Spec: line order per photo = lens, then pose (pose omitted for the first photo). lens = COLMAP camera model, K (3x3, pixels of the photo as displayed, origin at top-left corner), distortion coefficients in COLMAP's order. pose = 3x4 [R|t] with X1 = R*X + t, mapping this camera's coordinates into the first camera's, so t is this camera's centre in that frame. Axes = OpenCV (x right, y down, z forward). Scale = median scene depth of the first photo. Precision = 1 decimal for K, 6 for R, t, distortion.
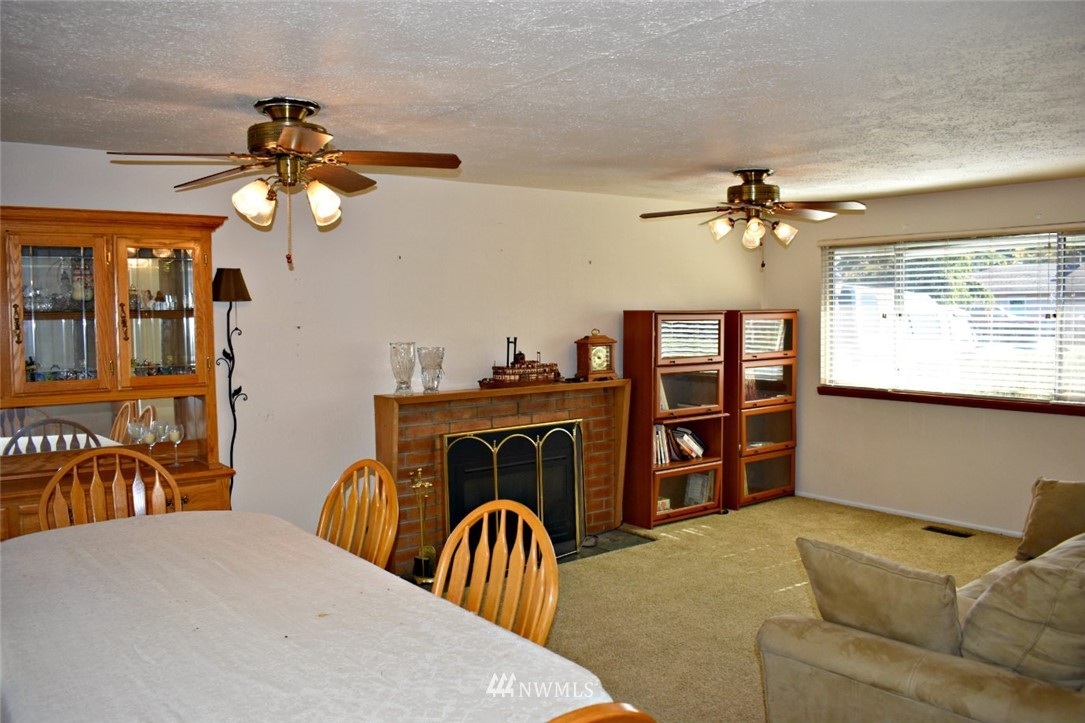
lens RADIAL K [[882.1, 0, 542.5], [0, 882.1, 361.5], [0, 0, 1]] dist [-0.093102, 0.012146]
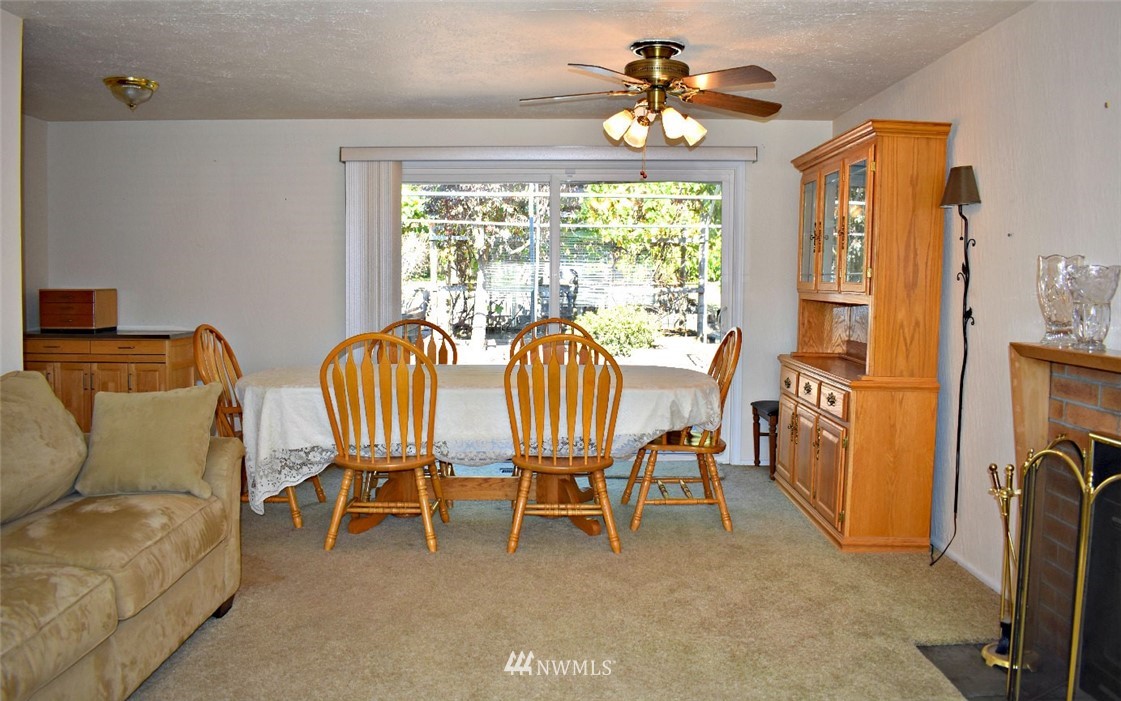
lens RADIAL K [[884.8, 0, 559.9], [0, 884.8, 310.0], [0, 0, 1]] dist [-0.078049, -0.000354]
pose [[-0.607638, 0.033573, -0.793505, 0.553834], [-0.052566, 0.995215, 0.082360, -0.016453], [0.792473, 0.091756, -0.602966, 1.202667]]
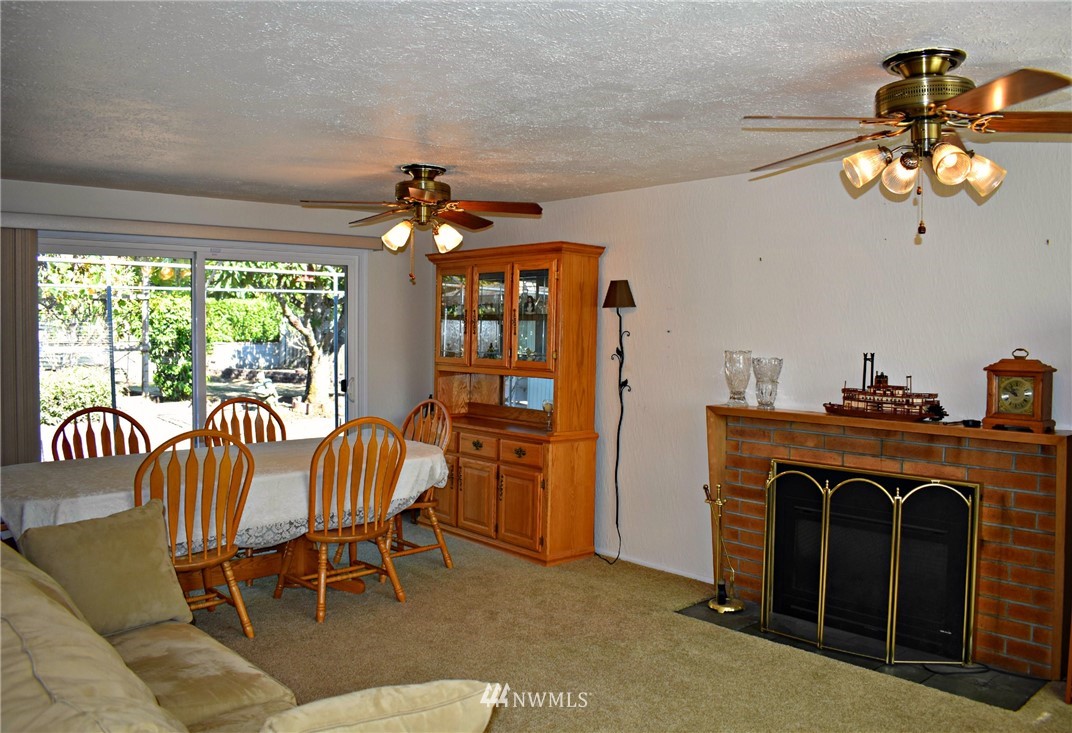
lens RADIAL K [[866.3, 0, 536.8], [0, 866.3, 346.1], [0, 0, 1]] dist [-0.076488, 0.000756]
pose [[0.074326, 0.032970, -0.996689, 0.830077], [-0.070443, 0.997130, 0.027732, -0.040891], [0.994743, 0.068148, 0.076435, 0.793415]]
